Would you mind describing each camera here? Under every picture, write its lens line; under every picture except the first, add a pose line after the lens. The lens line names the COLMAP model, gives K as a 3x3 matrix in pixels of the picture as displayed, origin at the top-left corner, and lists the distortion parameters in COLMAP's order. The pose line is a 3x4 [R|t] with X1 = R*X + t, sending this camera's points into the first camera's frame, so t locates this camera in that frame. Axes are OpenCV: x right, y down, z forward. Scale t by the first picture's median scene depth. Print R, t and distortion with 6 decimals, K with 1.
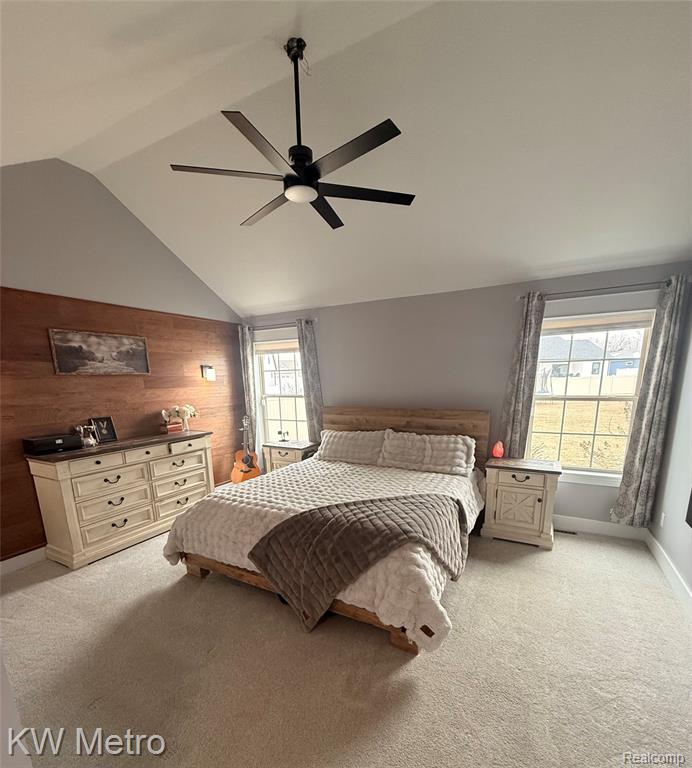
lens RADIAL K [[366.6, 0, 353.4], [0, 366.6, 459.9], [0, 0, 1]] dist [-0.006047, 0.002881]
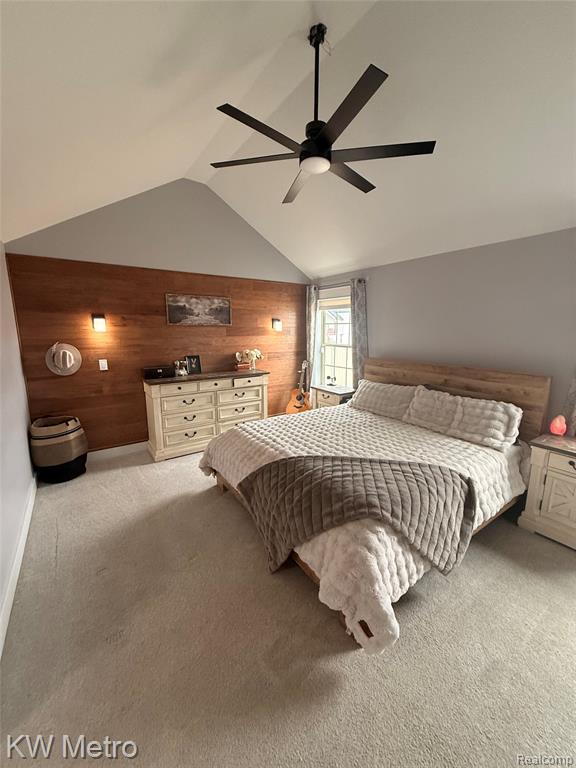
lens RADIAL K [[306.0, 0, 291.6], [0, 306.0, 382.8], [0, 0, 1]] dist [-0.002236, -0.000179]
pose [[0.889320, 0.102799, -0.445582, 0.176185], [-0.120653, 0.992625, -0.011799, -0.046239], [0.441083, 0.064254, 0.895163, 0.135289]]
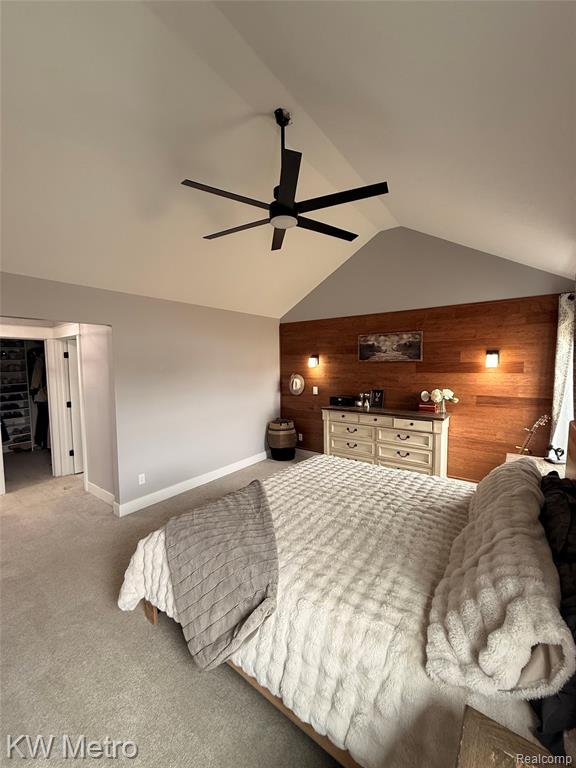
lens RADIAL K [[306.0, 0, 291.5], [0, 306.0, 384.9], [0, 0, 1]] dist [-0.002236, -0.000179]
pose [[-0.160097, 0.087127, -0.983249, 0.575601], [-0.208935, 0.970537, 0.120020, -0.215917], [0.964736, 0.224650, -0.137176, 0.853424]]
